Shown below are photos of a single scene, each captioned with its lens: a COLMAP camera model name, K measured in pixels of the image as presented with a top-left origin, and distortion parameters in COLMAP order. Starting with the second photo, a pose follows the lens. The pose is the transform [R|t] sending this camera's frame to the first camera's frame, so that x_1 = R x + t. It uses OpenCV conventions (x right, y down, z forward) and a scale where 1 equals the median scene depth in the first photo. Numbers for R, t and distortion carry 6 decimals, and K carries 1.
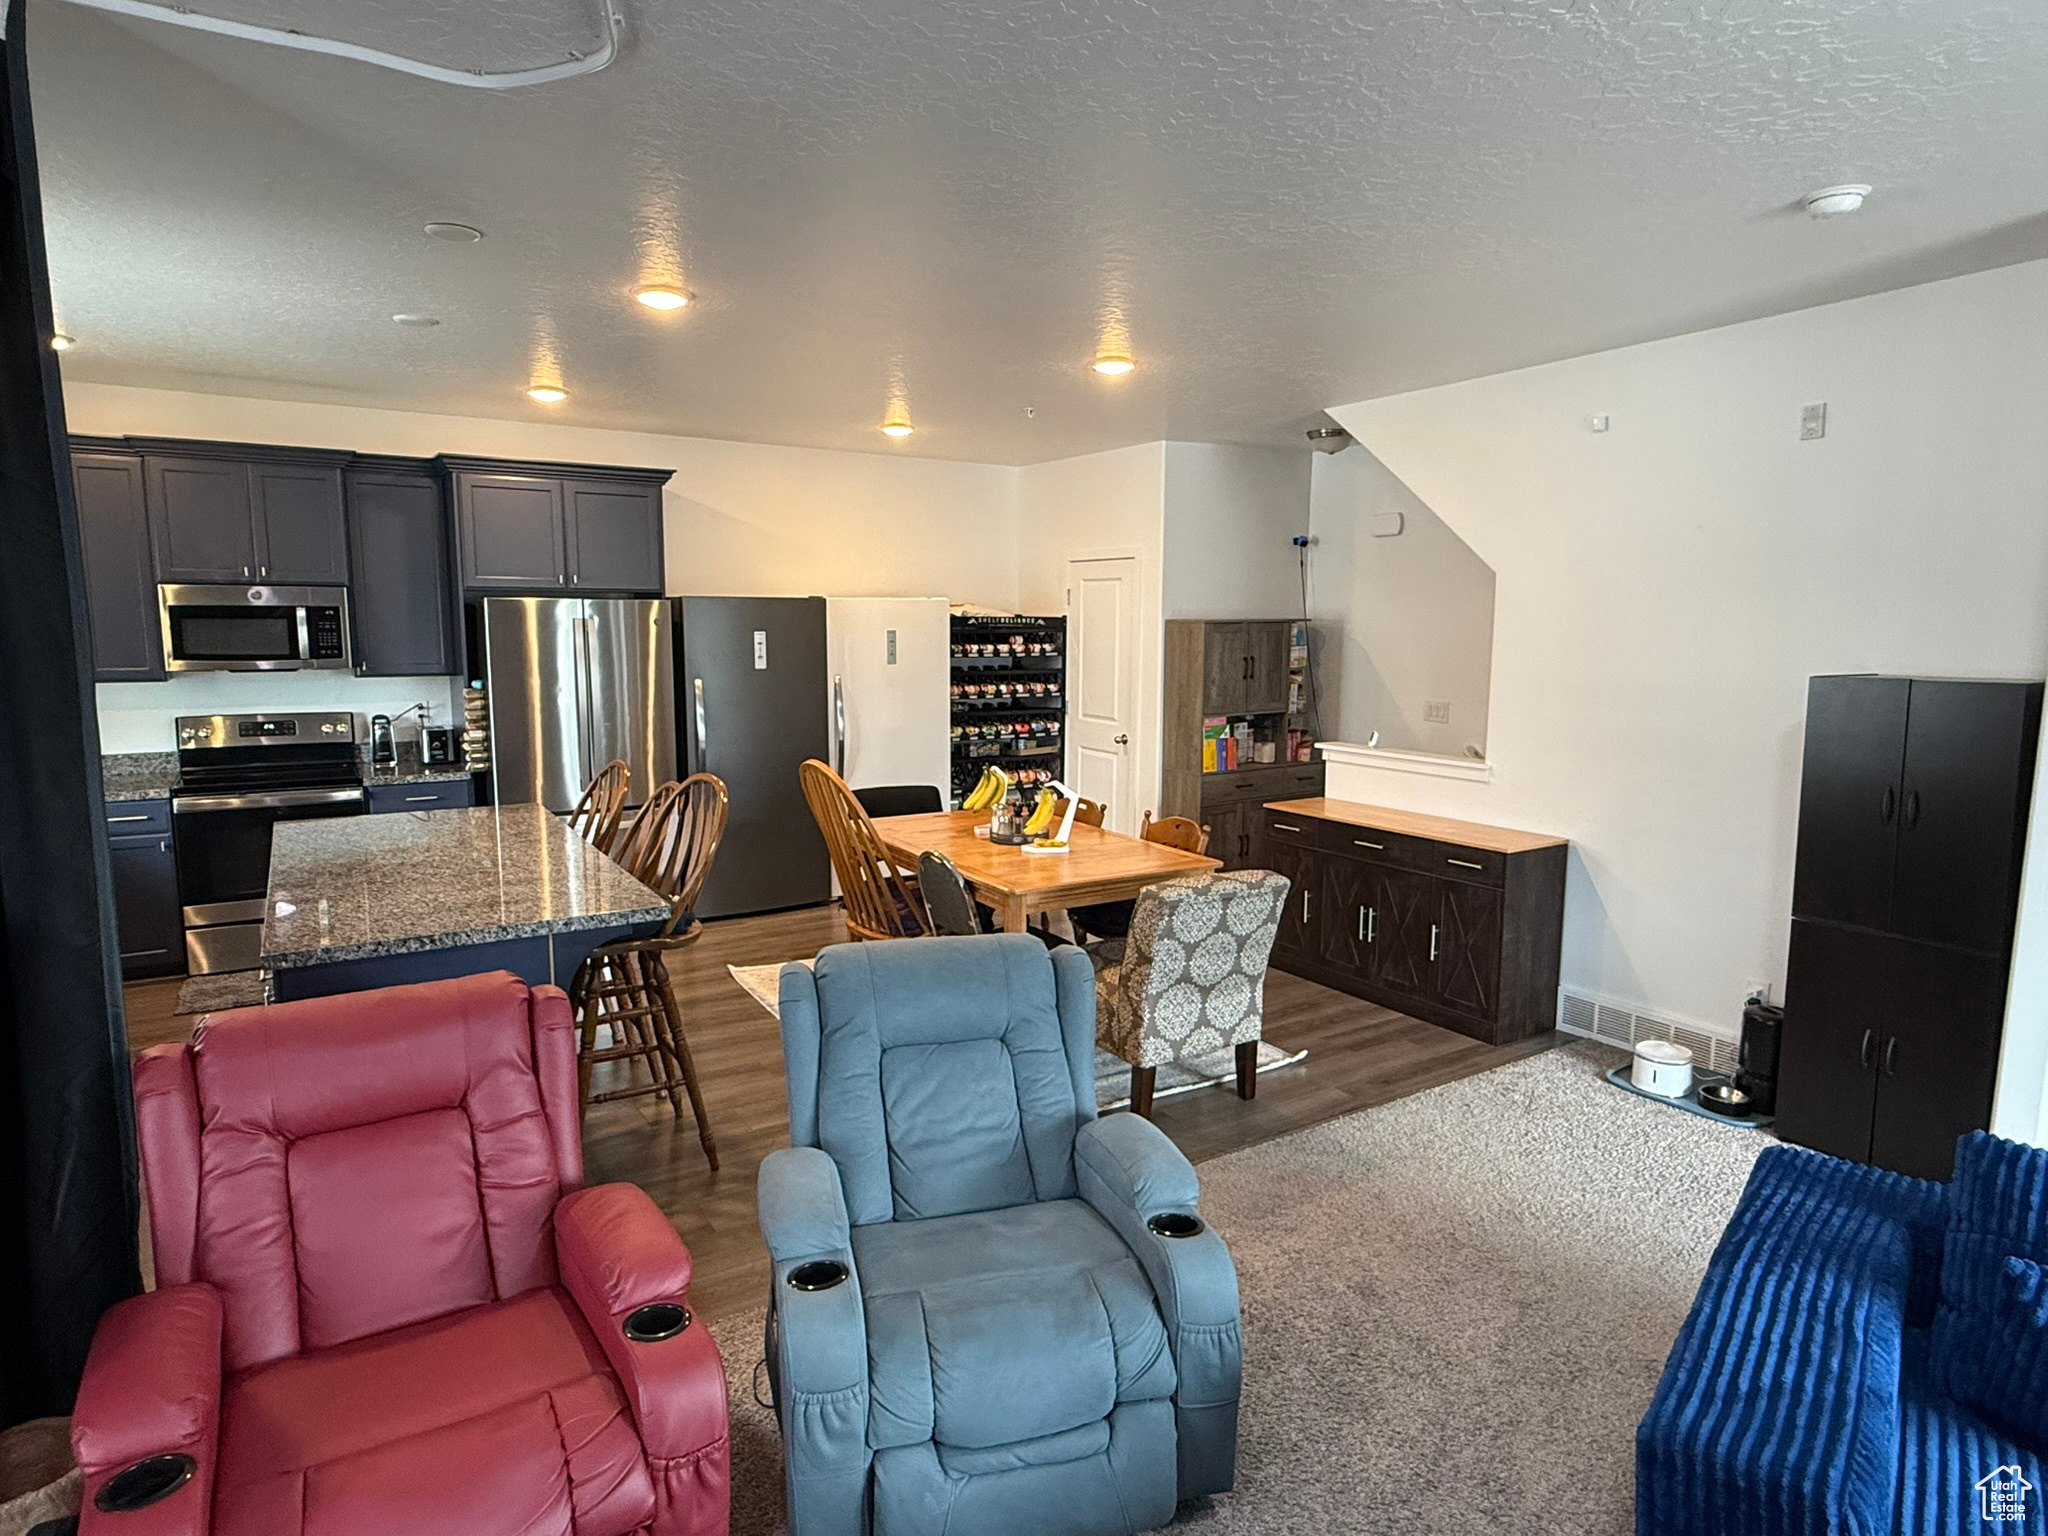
lens RADIAL K [[1158.3, 0, 1020.0], [0, 1158.3, 770.9], [0, 0, 1]] dist [0.008217, -0.000887]
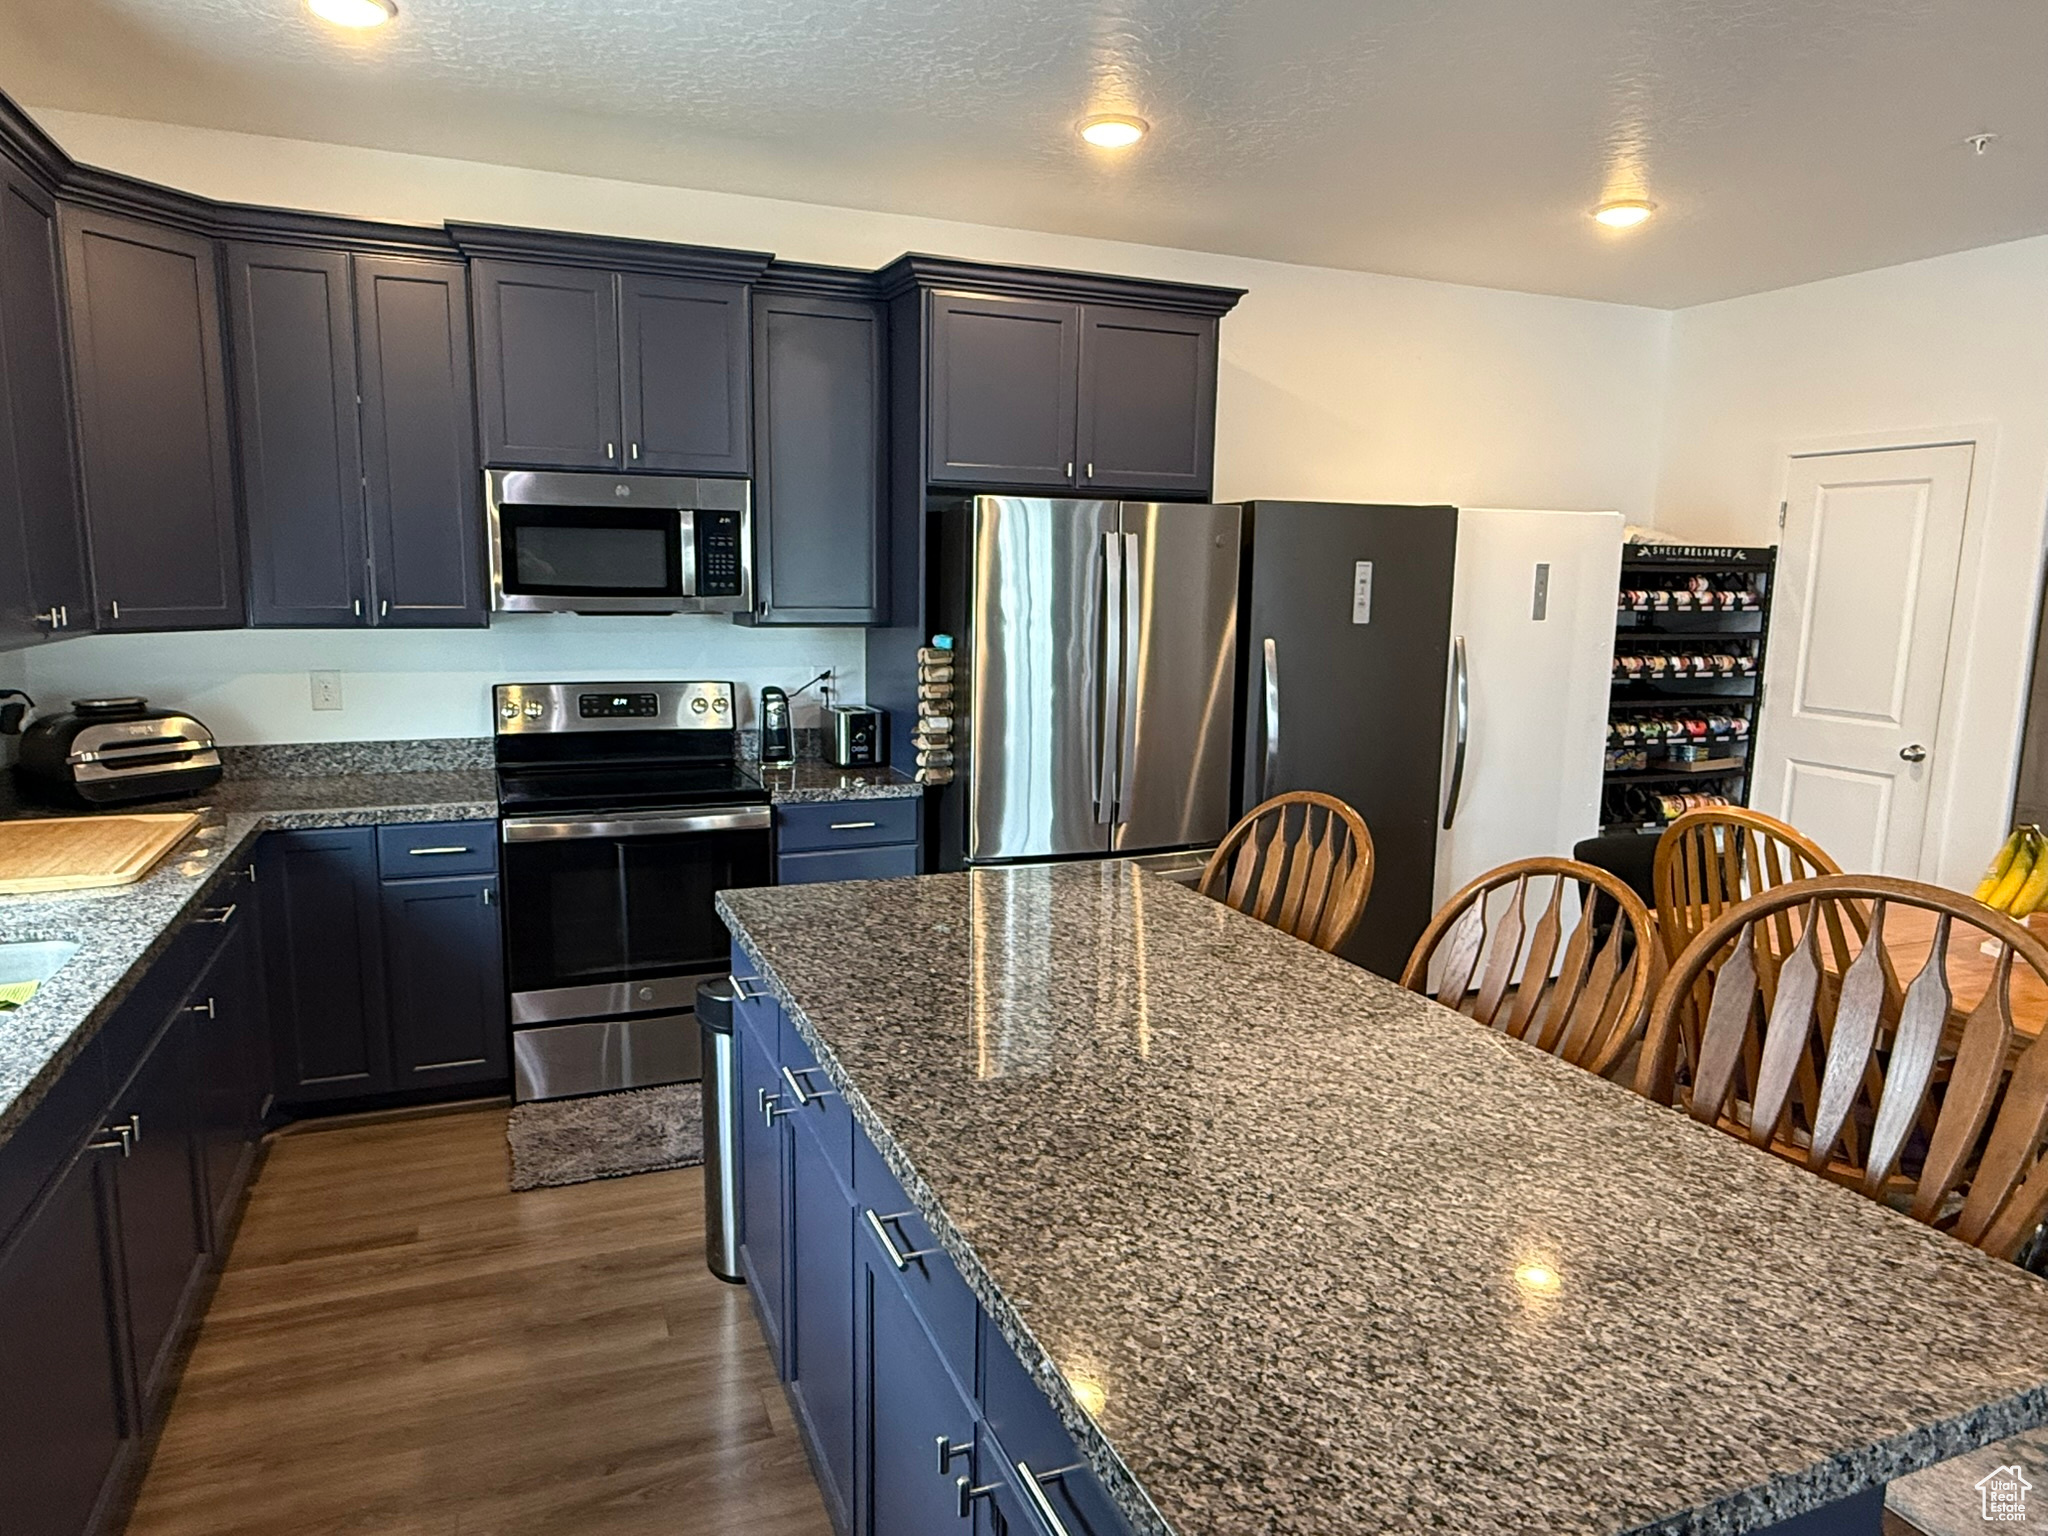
lens RADIAL K [[1280.8, 0, 1019.5], [0, 1280.8, 780.2], [0, 0, 1]] dist [-0.000072, -0.000803]
pose [[0.985804, 0.033941, -0.164434, -0.294164], [-0.030069, 0.999210, 0.025983, -0.018960], [0.165186, -0.020669, 0.986046, 0.319629]]
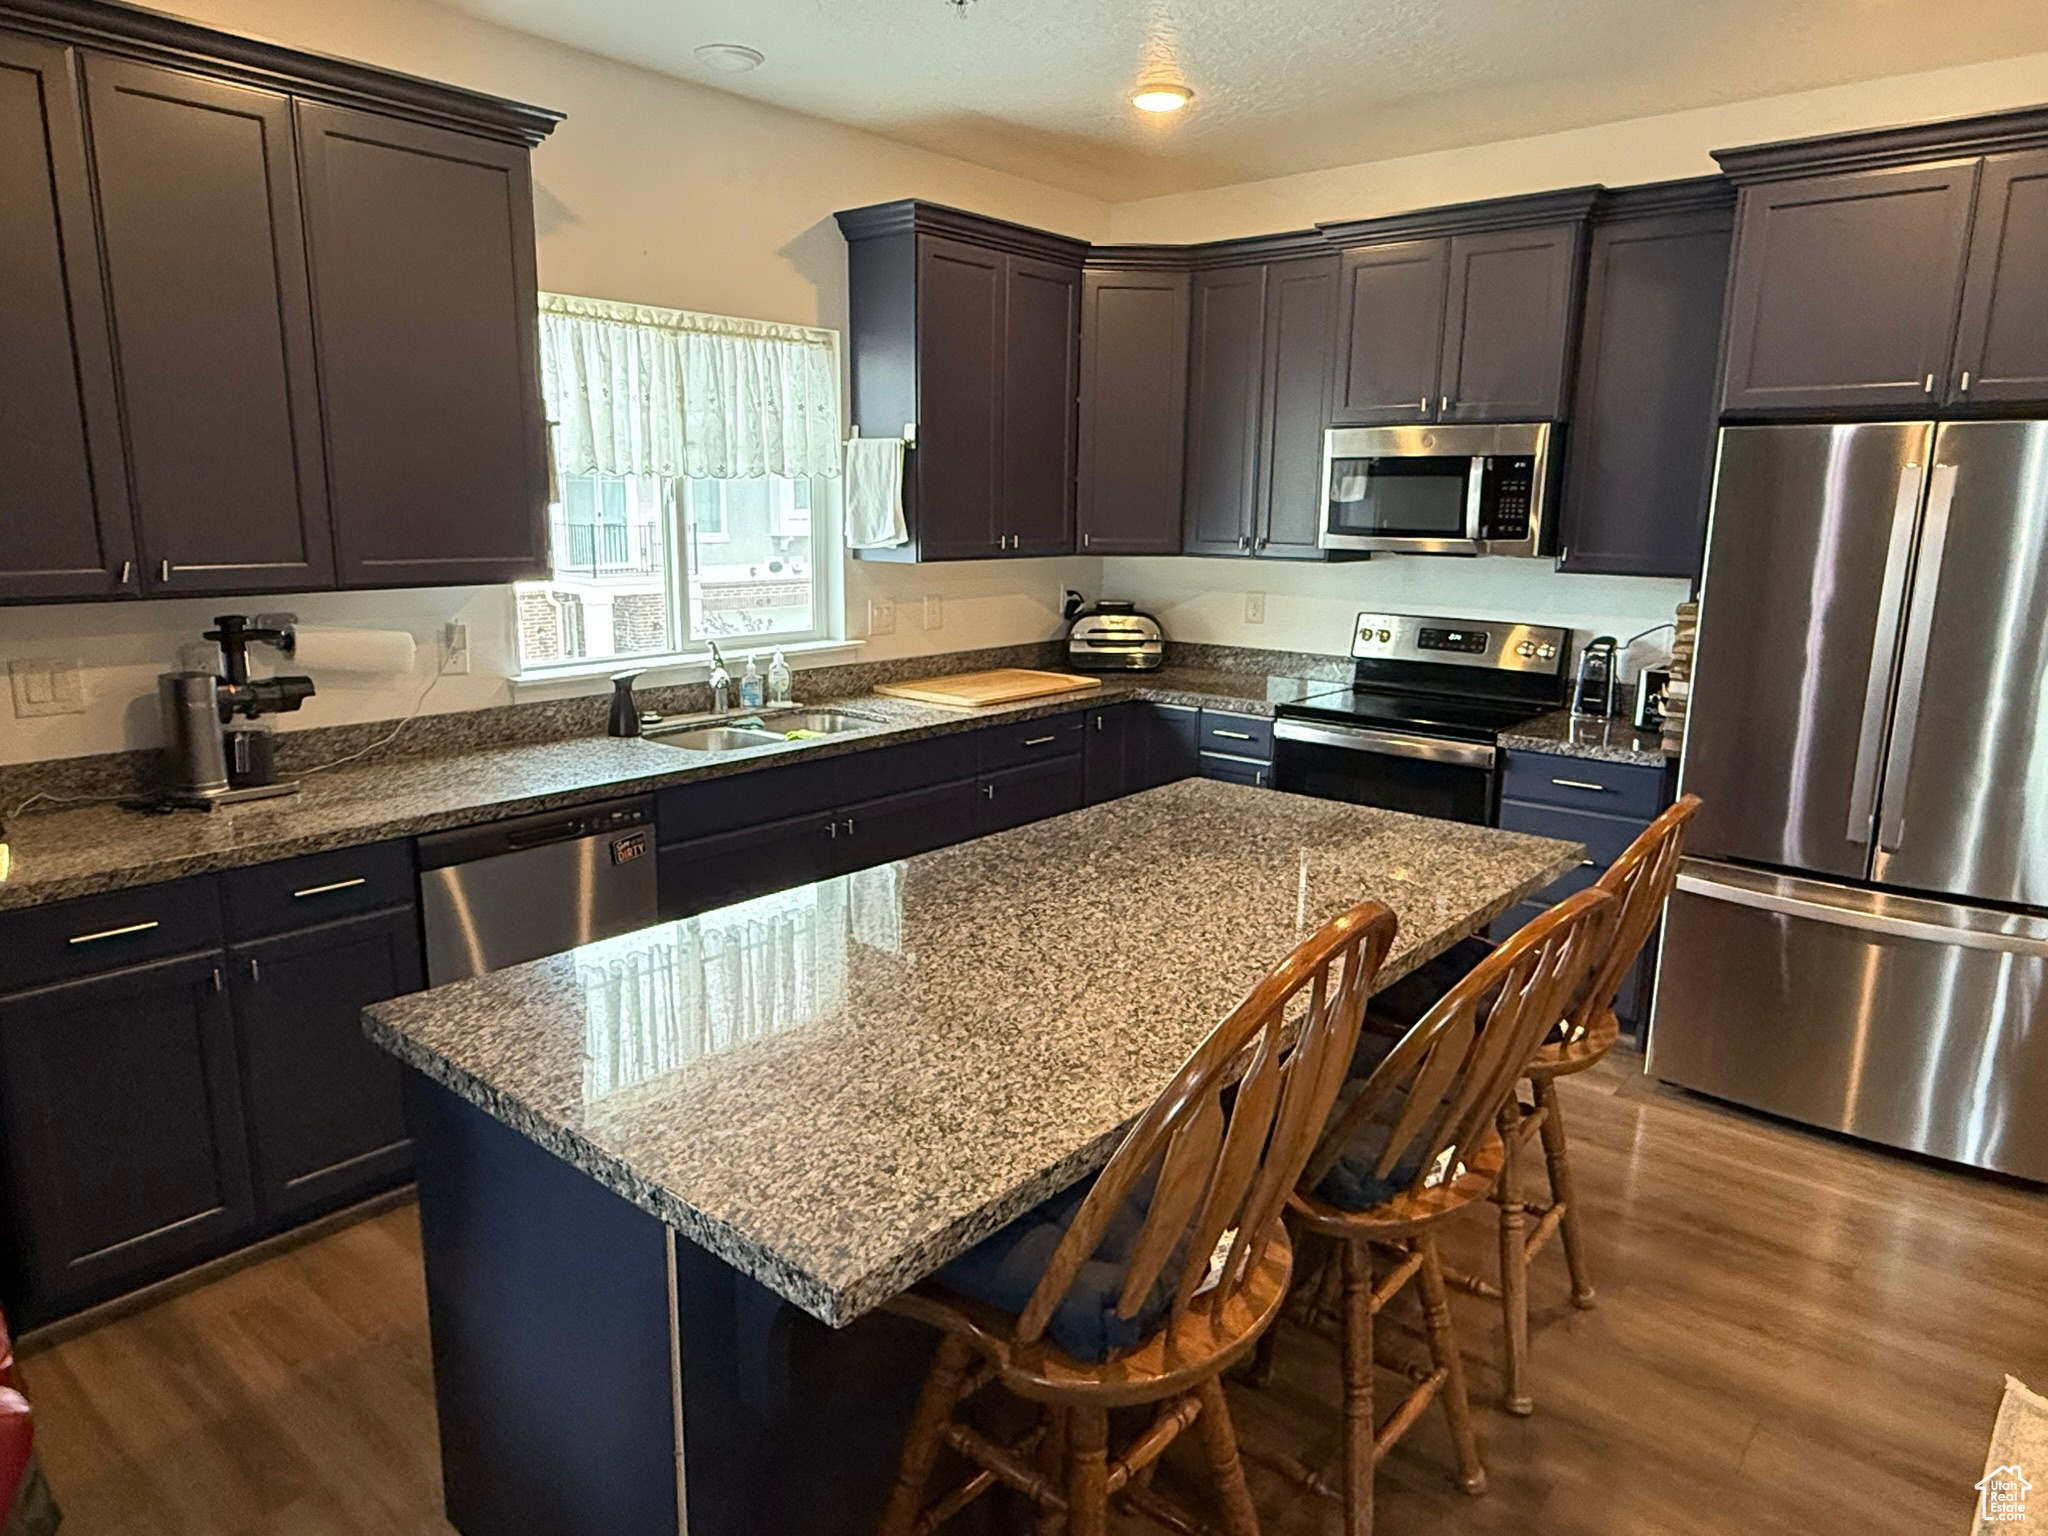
lens RADIAL K [[1280.8, 0, 1013.7], [0, 1280.8, 769.7], [0, 0, 1]] dist [-0.000072, -0.000803]
pose [[0.314943, 0.194196, -0.929031, -0.006488], [-0.139088, 0.977720, 0.157223, -0.042137], [0.938864, 0.079701, 0.334937, 0.477852]]
